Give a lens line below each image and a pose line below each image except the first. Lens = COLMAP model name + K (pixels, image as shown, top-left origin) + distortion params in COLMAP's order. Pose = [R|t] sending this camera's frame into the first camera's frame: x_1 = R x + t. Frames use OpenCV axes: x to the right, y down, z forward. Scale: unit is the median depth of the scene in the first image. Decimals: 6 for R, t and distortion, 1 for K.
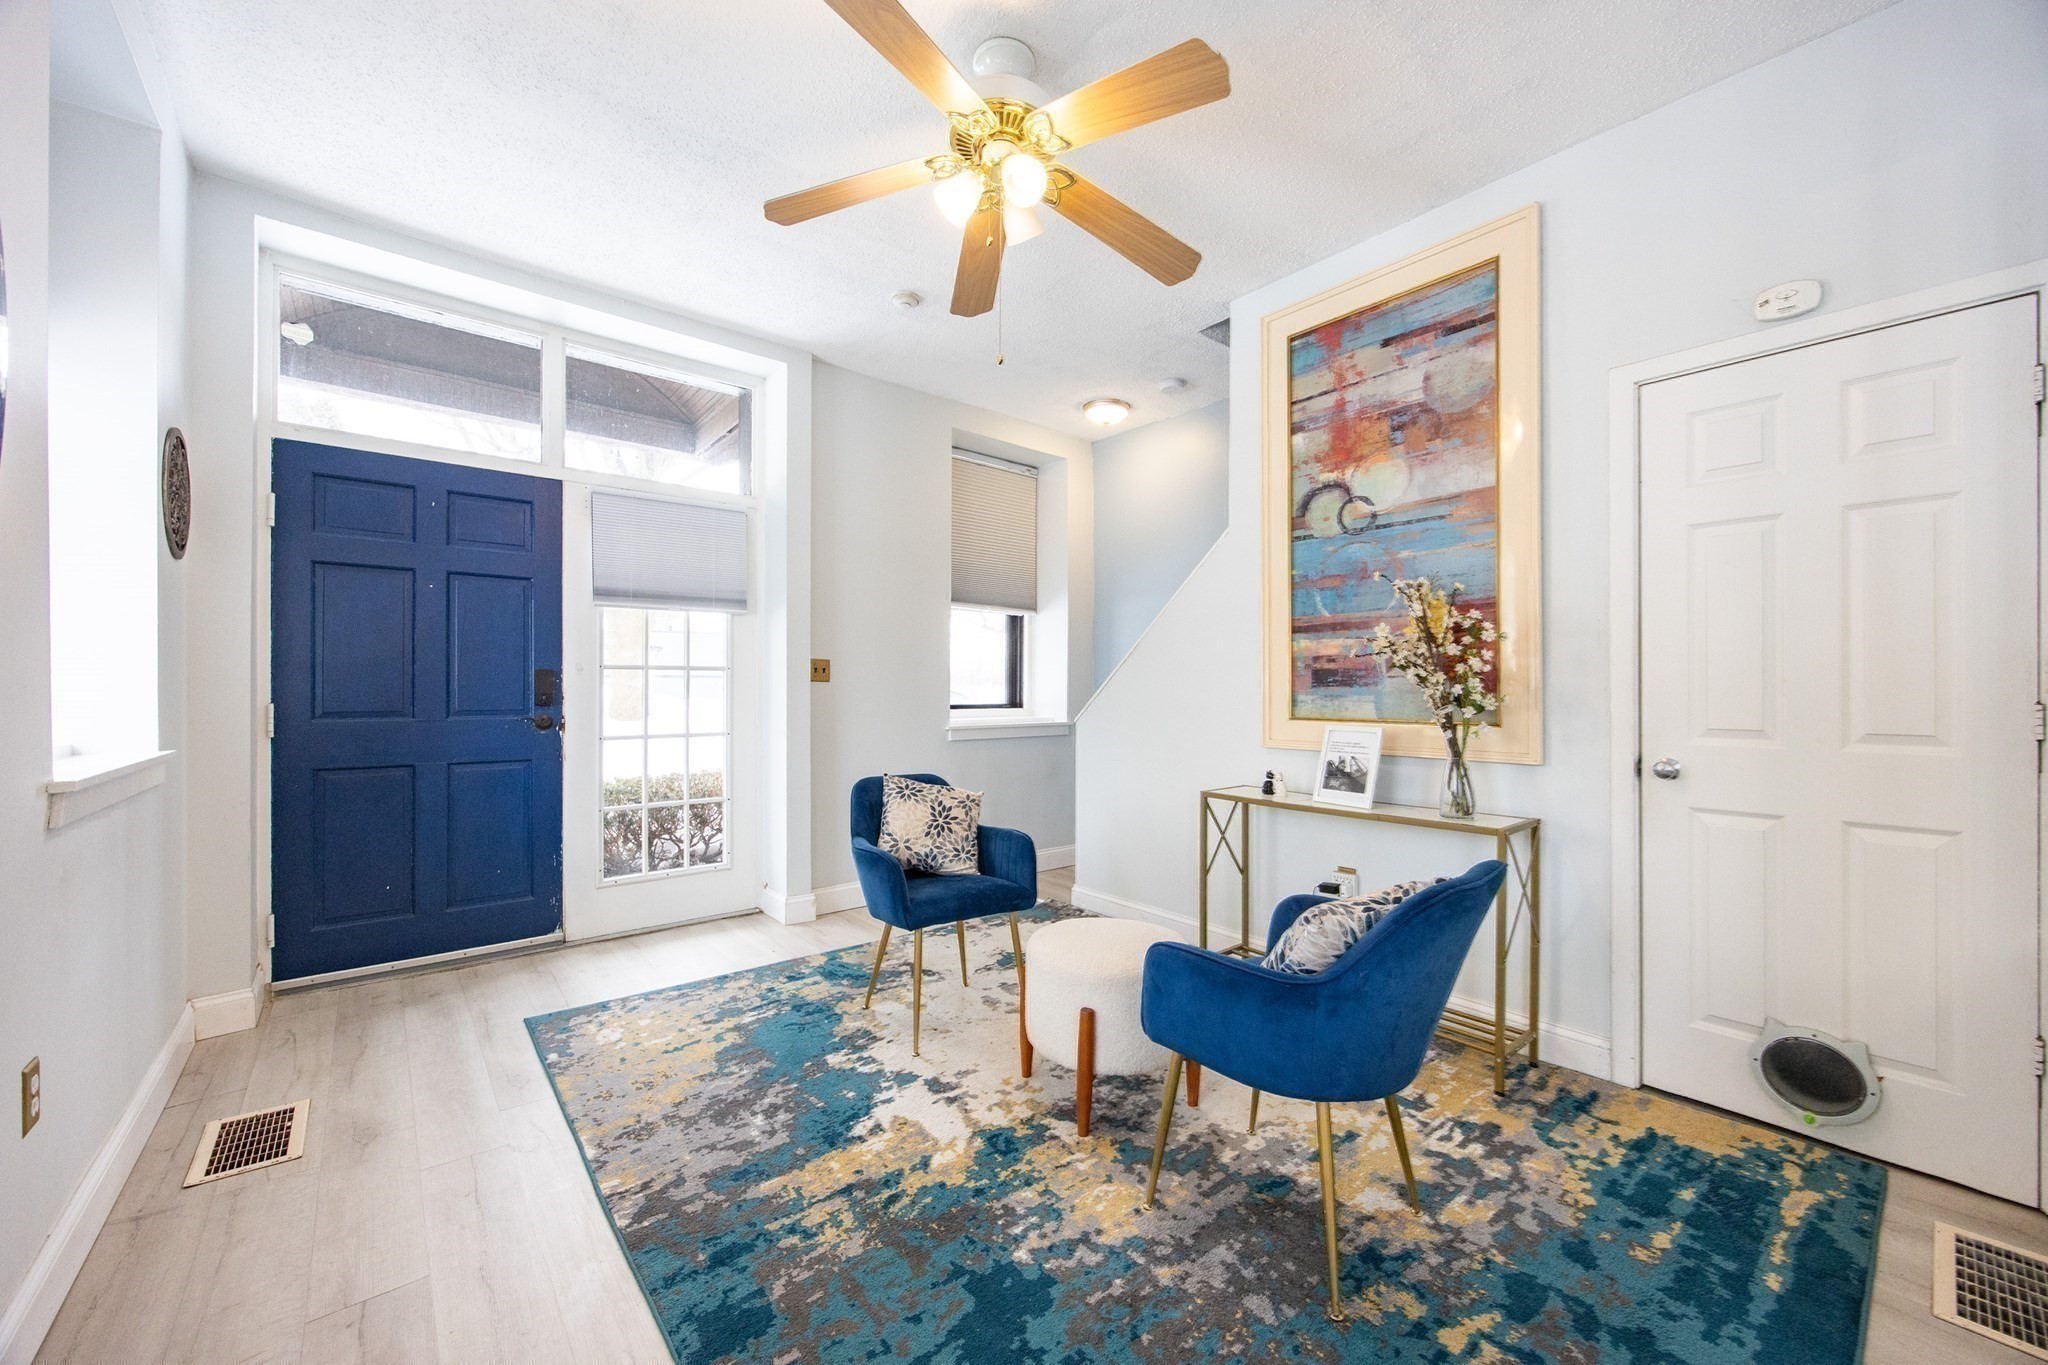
lens RADIAL K [[776.0, 0, 1036.0], [0, 776.0, 685.0], [0, 0, 1]] dist [-0.005549, -0.000567]
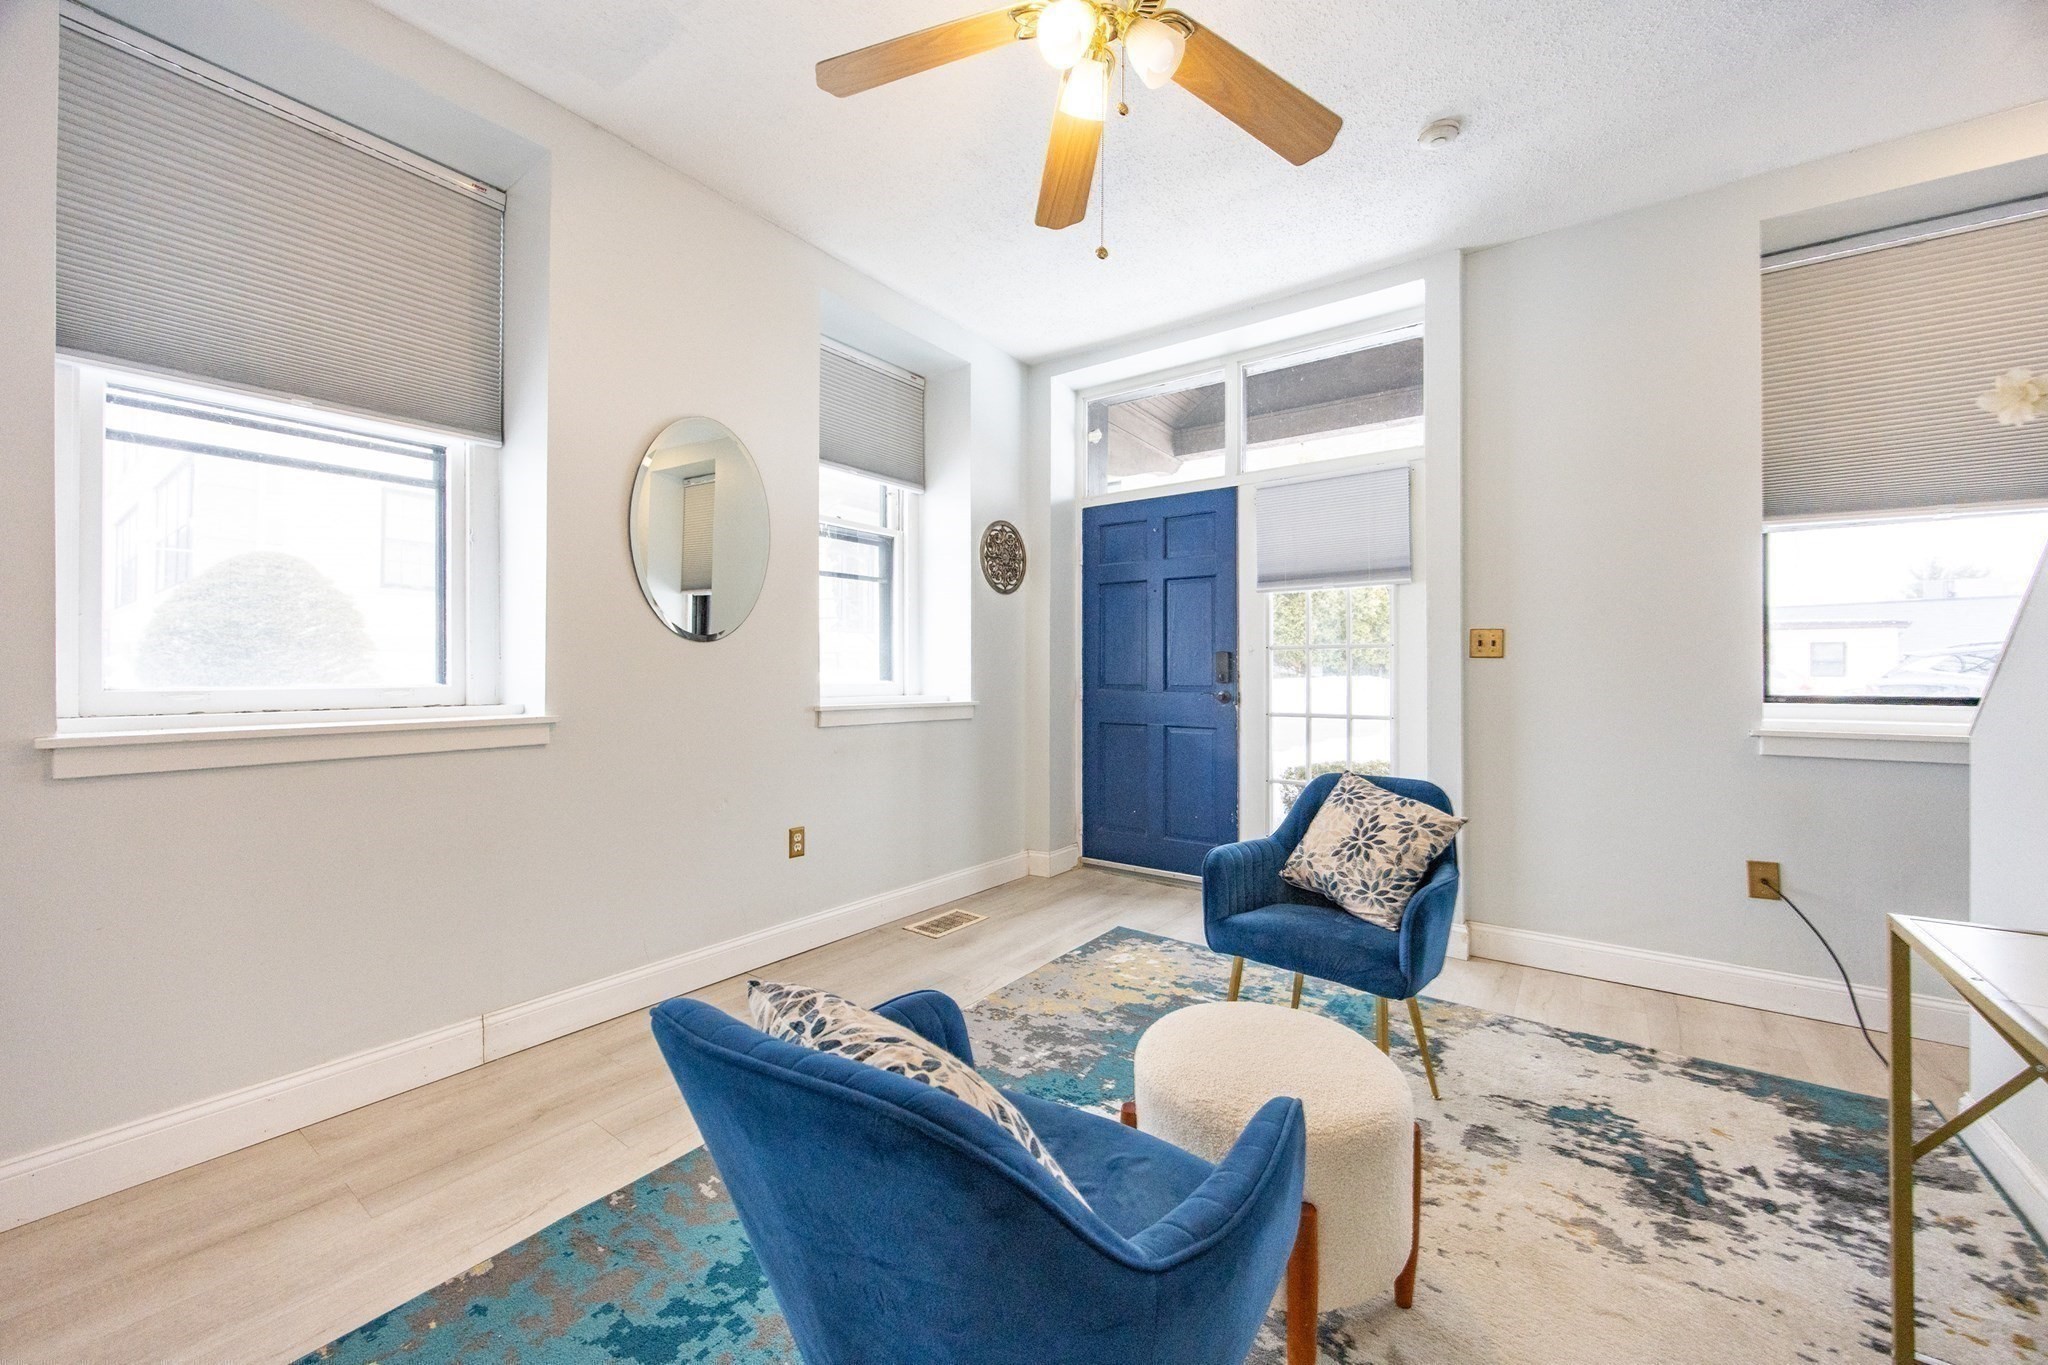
lens RADIAL K [[782.7, 0, 1041.4], [0, 782.7, 666.2], [0, 0, 1]] dist [-0.002713, -0.000257]
pose [[0.245687, -0.010958, -0.969287, 0.541388], [0.000256, 0.999937, -0.011240, 0.018404], [0.969349, 0.002514, 0.245674, 0.543798]]
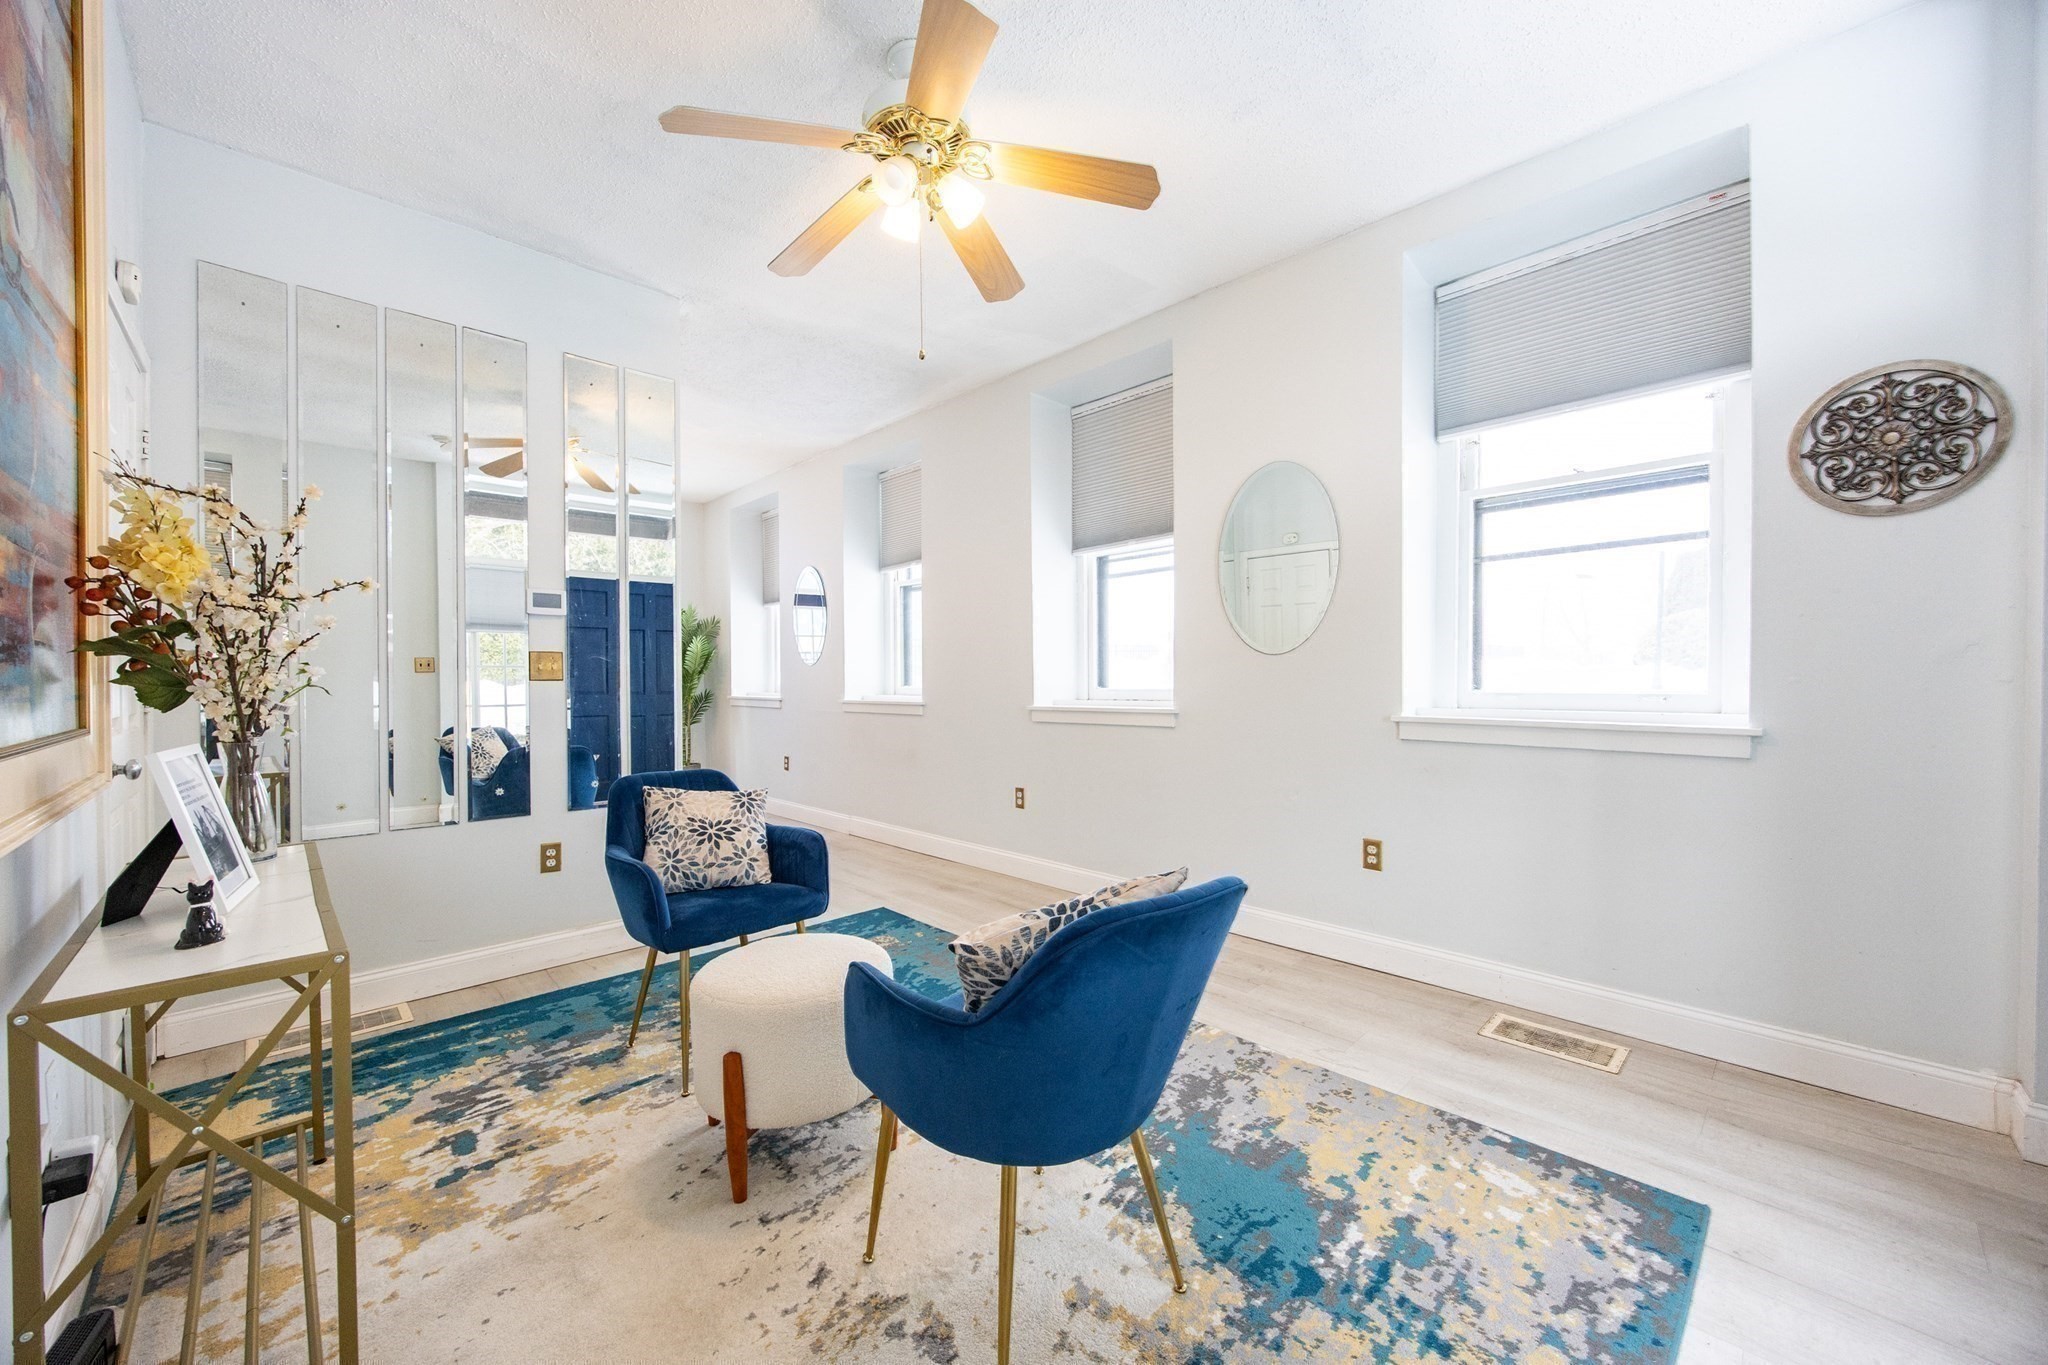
lens RADIAL K [[783.1, 0, 1028.1], [0, 783.1, 688.4], [0, 0, 1]] dist [-0.006472, -0.000174]
pose [[-0.998089, 0.005667, -0.061524, -0.089571], [0.005098, 0.999943, 0.009403, 0.014693], [0.061574, 0.009071, -0.998061, 1.528277]]
